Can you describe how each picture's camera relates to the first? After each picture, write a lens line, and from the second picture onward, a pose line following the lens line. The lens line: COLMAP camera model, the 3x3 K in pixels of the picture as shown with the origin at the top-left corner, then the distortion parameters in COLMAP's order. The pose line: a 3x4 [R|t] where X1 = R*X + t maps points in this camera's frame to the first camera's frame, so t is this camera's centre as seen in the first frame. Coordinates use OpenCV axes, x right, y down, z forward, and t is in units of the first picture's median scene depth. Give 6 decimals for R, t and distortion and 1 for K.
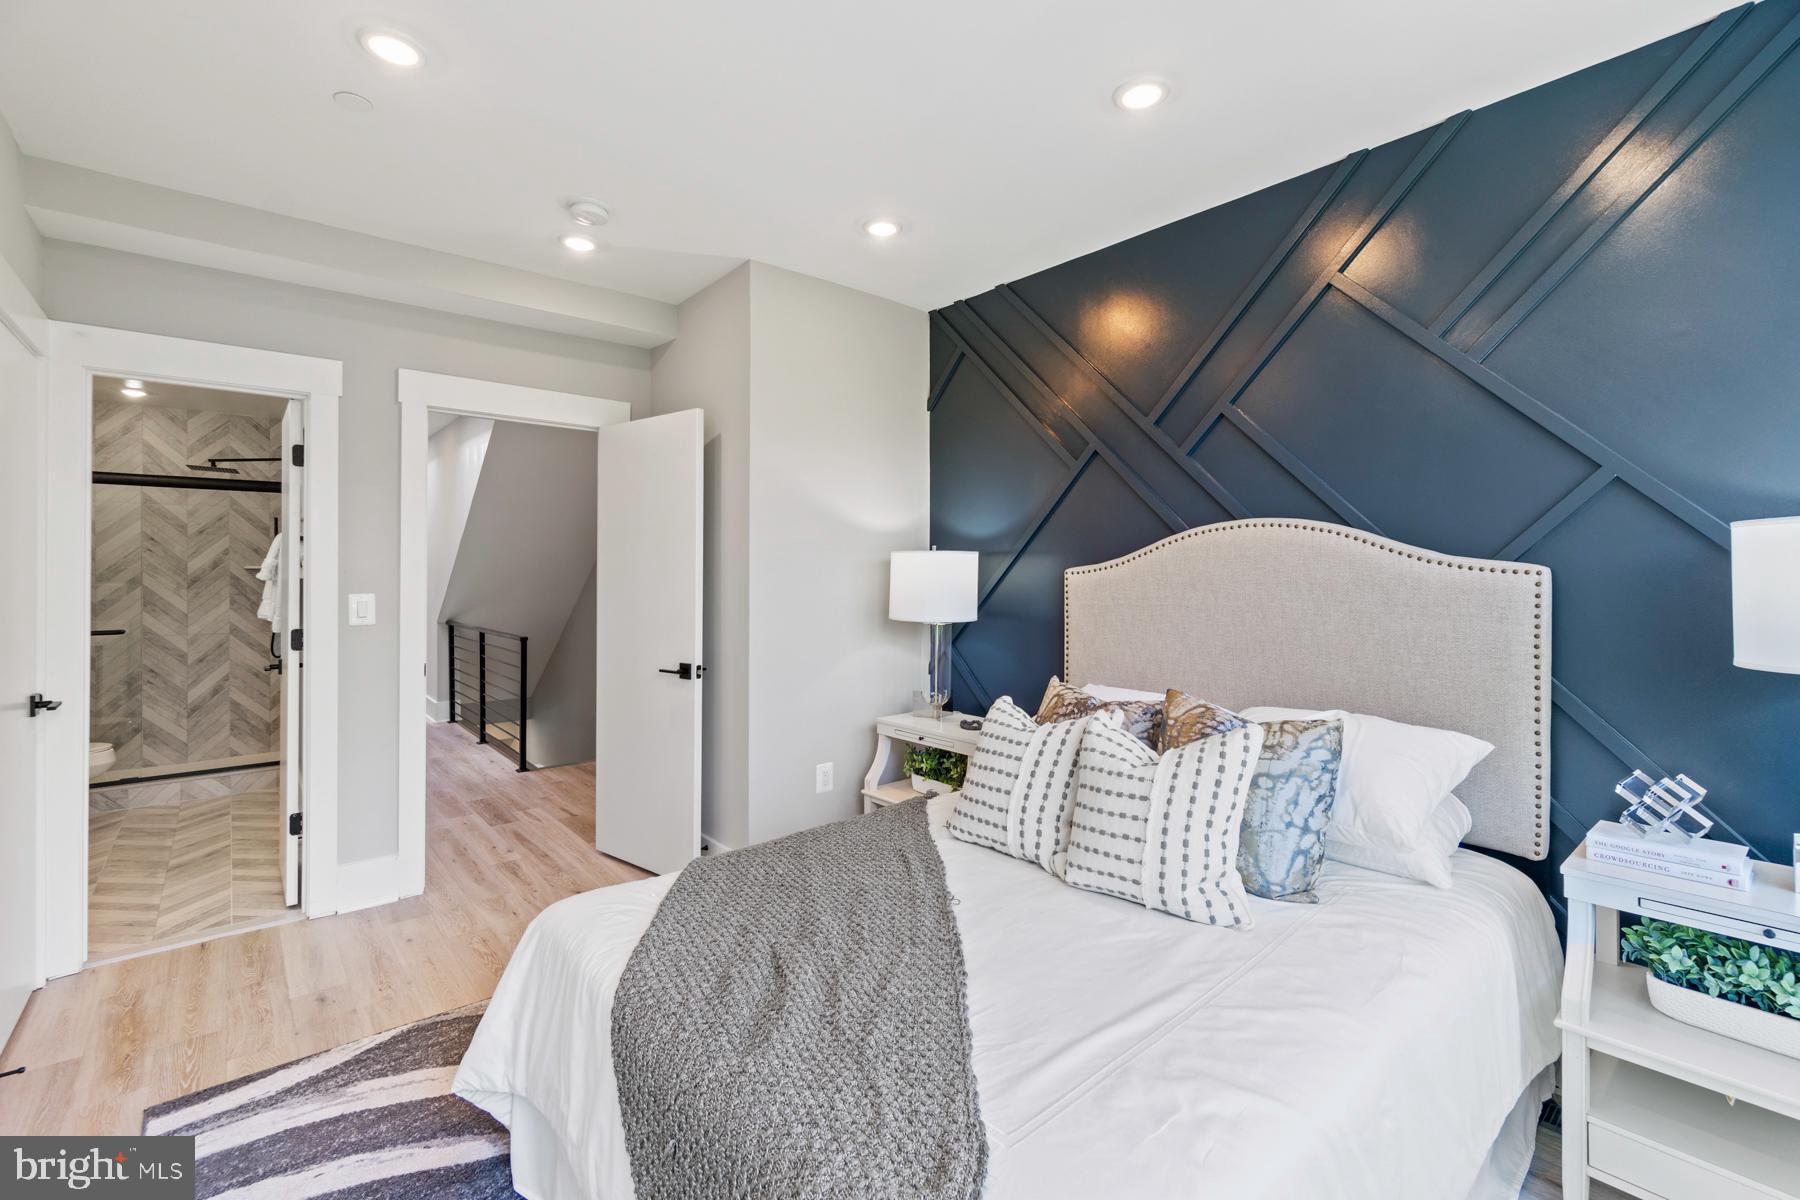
lens RADIAL K [[799.9, 0, 911.2], [0, 799.9, 583.0], [0, 0, 1]] dist [0.000472, -0.000170]
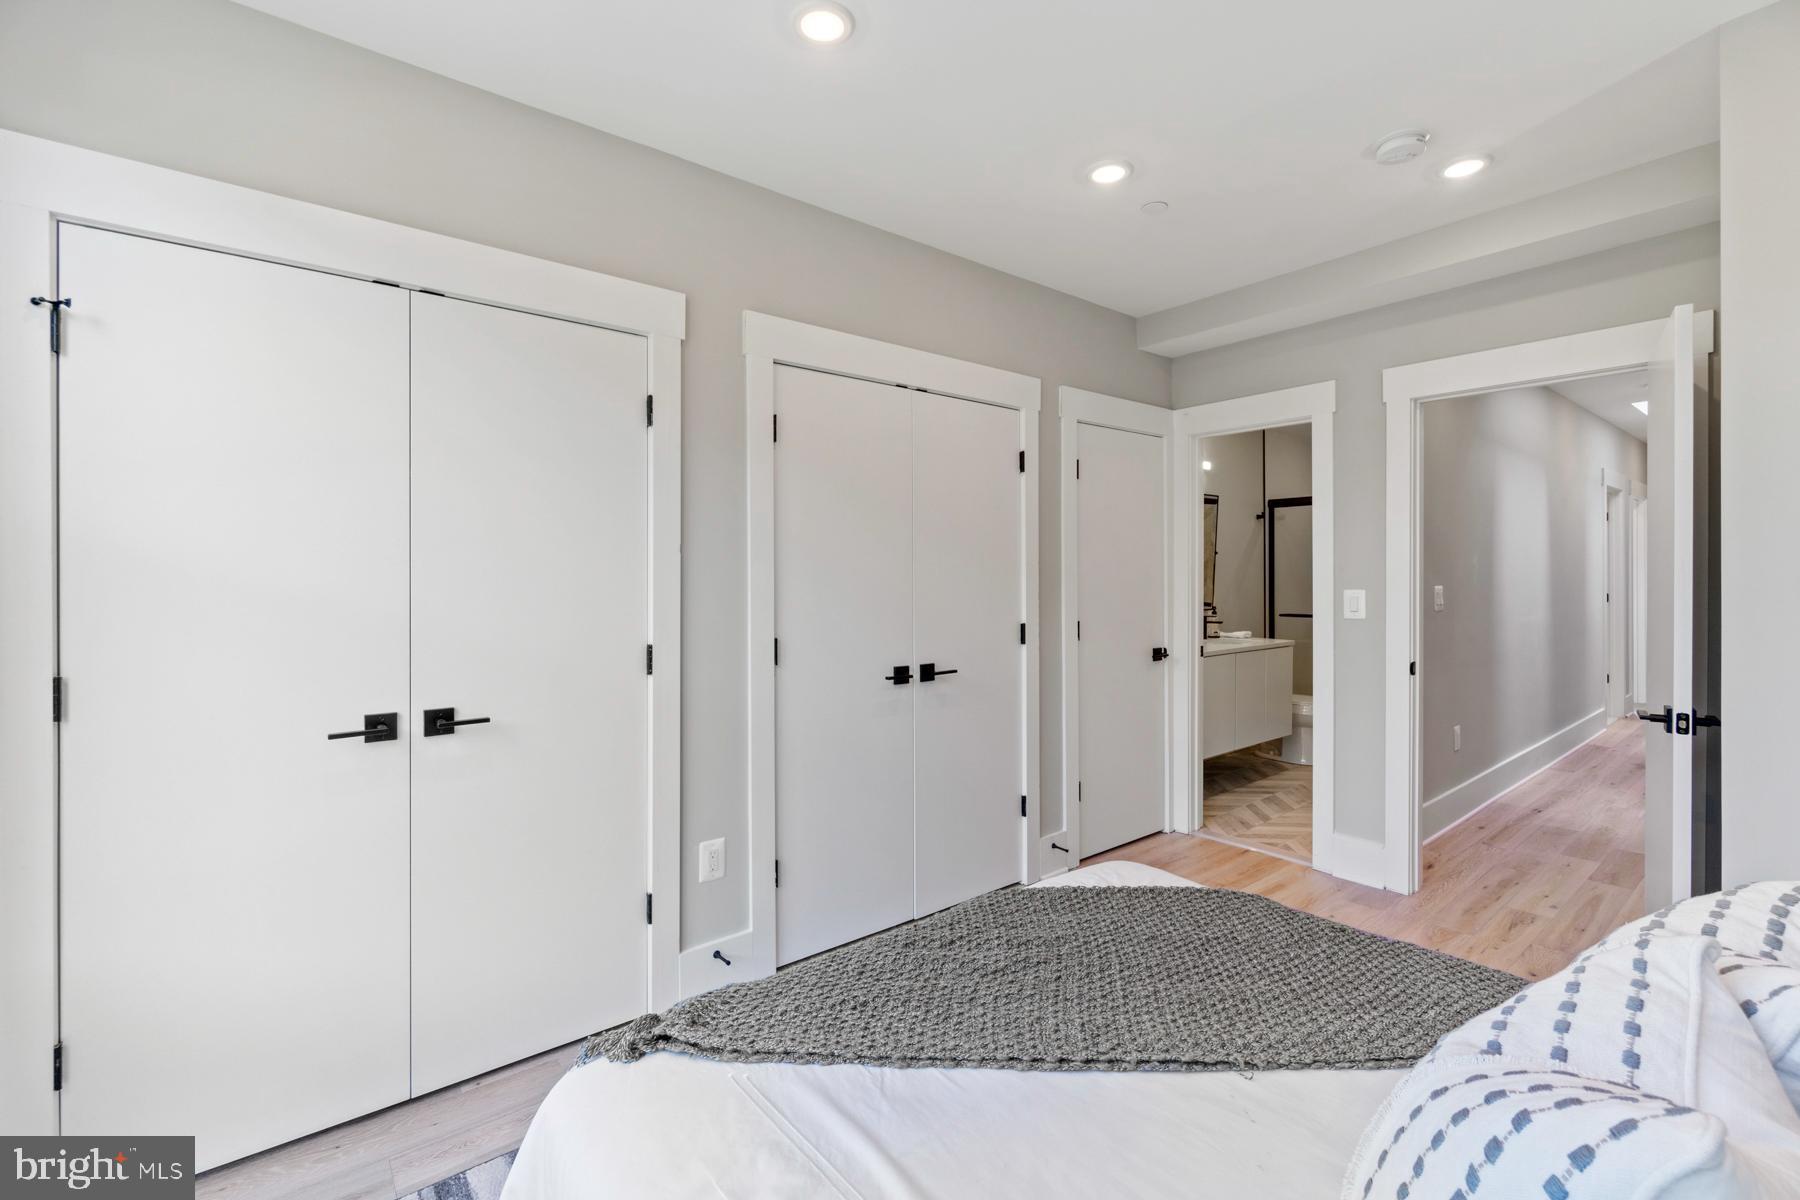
lens RADIAL K [[738.2, 0, 835.7], [0, 738.2, 573.1], [0, 0, 1]] dist [-0.002436, -0.000178]
pose [[-0.069448, -0.003441, -0.997580, 0.207138], [-0.002192, 0.999992, -0.003297, -0.002304], [0.997583, 0.001958, -0.069455, 0.216168]]
